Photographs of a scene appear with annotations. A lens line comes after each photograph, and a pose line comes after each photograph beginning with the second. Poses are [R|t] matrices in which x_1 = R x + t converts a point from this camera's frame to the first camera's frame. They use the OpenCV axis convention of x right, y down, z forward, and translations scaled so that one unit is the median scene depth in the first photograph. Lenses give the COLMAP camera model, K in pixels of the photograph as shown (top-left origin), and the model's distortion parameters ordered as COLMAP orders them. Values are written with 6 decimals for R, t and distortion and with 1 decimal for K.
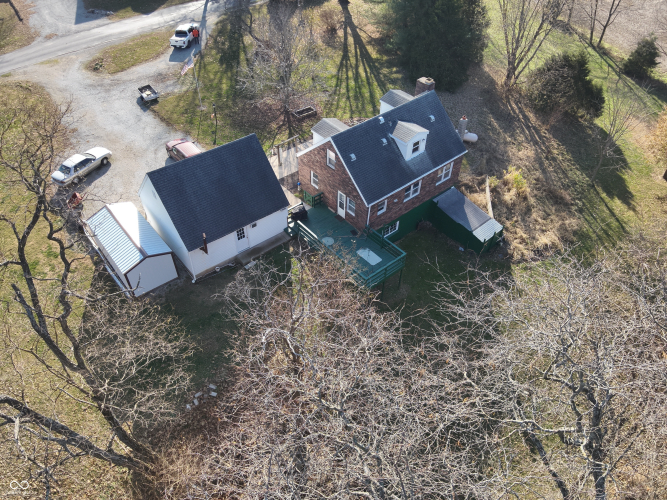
lens RADIAL K [[482.9, 0, 332.6], [0, 482.9, 252.8], [0, 0, 1]] dist [0.132791, -0.259310]
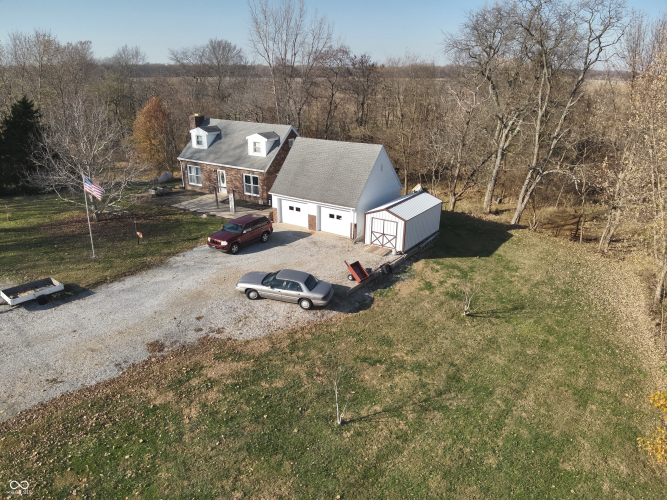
lens RADIAL K [[481.3, 0, 332.1], [0, 481.3, 252.8], [0, 0, 1]] dist [0.148602, -0.271105]
pose [[-0.301521, -0.344880, 0.888900, -0.923557], [0.656748, 0.600736, 0.455850, -0.388317], [-0.691207, 0.721231, 0.045365, 0.765700]]
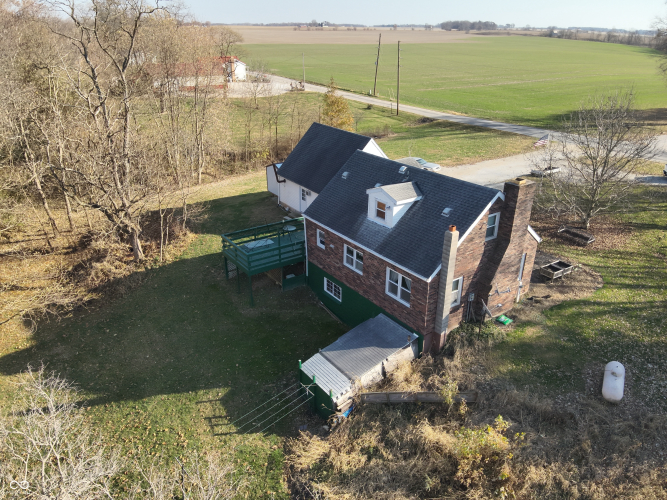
lens RADIAL K [[482.9, 0, 332.6], [0, 482.9, 252.8], [0, 0, 1]] dist [0.132791, -0.259310]
pose [[-0.086269, 0.405073, -0.910205, 0.625885], [-0.696791, 0.628456, 0.345726, -0.275460], [0.712068, 0.664048, 0.228035, 0.609362]]
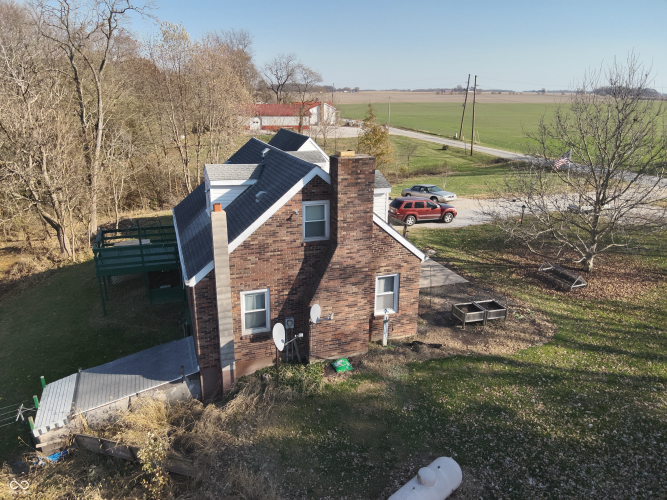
lens RADIAL K [[481.3, 0, 332.1], [0, 481.3, 252.8], [0, 0, 1]] dist [0.148602, -0.271105]
pose [[-0.359256, 0.277565, -0.891006, 0.455315], [-0.654578, 0.605563, 0.452572, -0.376923], [0.665178, 0.745823, -0.035864, 0.850500]]
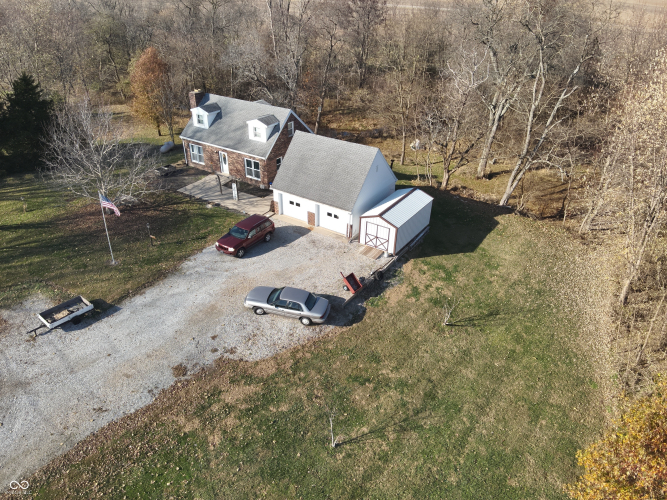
lens RADIAL K [[481.3, 0, 332.1], [0, 481.3, 252.8], [0, 0, 1]] dist [0.148602, -0.271105]
pose [[-0.301740, -0.498207, 0.812861, -0.924631], [0.650810, 0.515416, 0.557487, -0.492994], [-0.696706, 0.697234, 0.168716, 0.665673]]
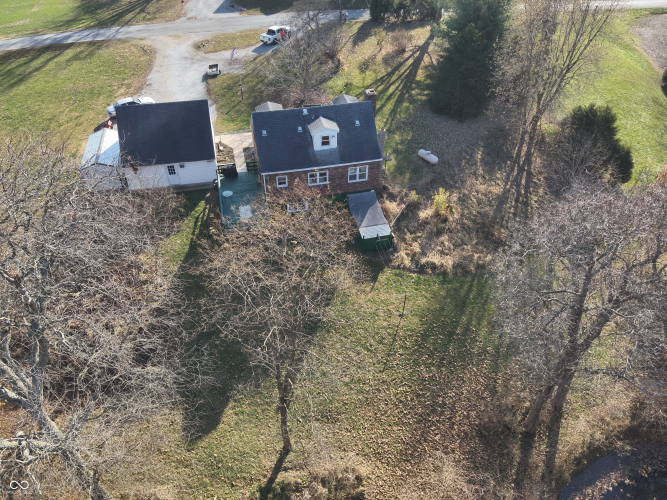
lens RADIAL K [[481.3, 0, 332.1], [0, 481.3, 252.8], [0, 0, 1]] dist [0.148602, -0.271105]
pose [[0.891197, 0.297960, -0.342036, 0.488335], [-0.313945, 0.949398, 0.009051, 0.016784], [0.327425, 0.099314, 0.939643, -0.046005]]
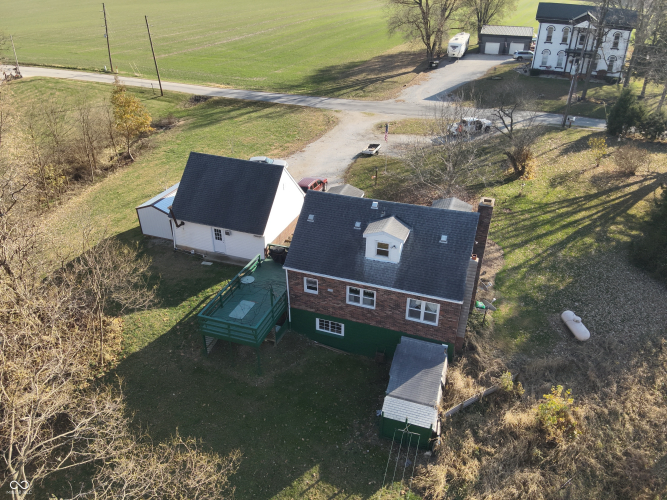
lens RADIAL K [[489.2, 0, 333.2], [0, 489.2, 245.7], [0, 0, 1]] dist [0.116046, -0.226482]
pose [[0.506715, 0.424417, -0.750406, 0.532393], [-0.598682, 0.799550, 0.047949, -0.155985], [0.620338, 0.424959, 0.659235, 0.311550]]
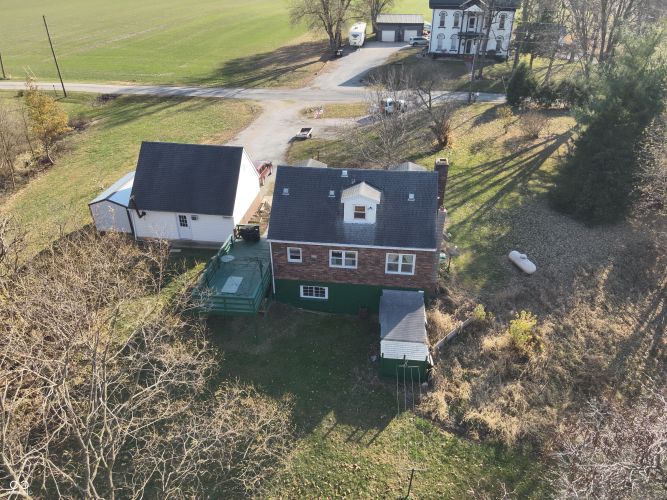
lens RADIAL K [[489.2, 0, 333.2], [0, 489.2, 245.7], [0, 0, 1]] dist [0.116046, -0.226482]
pose [[0.684229, 0.361959, -0.633101, 0.521607], [-0.504227, 0.861996, -0.052124, -0.071298], [0.526864, 0.354891, 0.772312, 0.240046]]
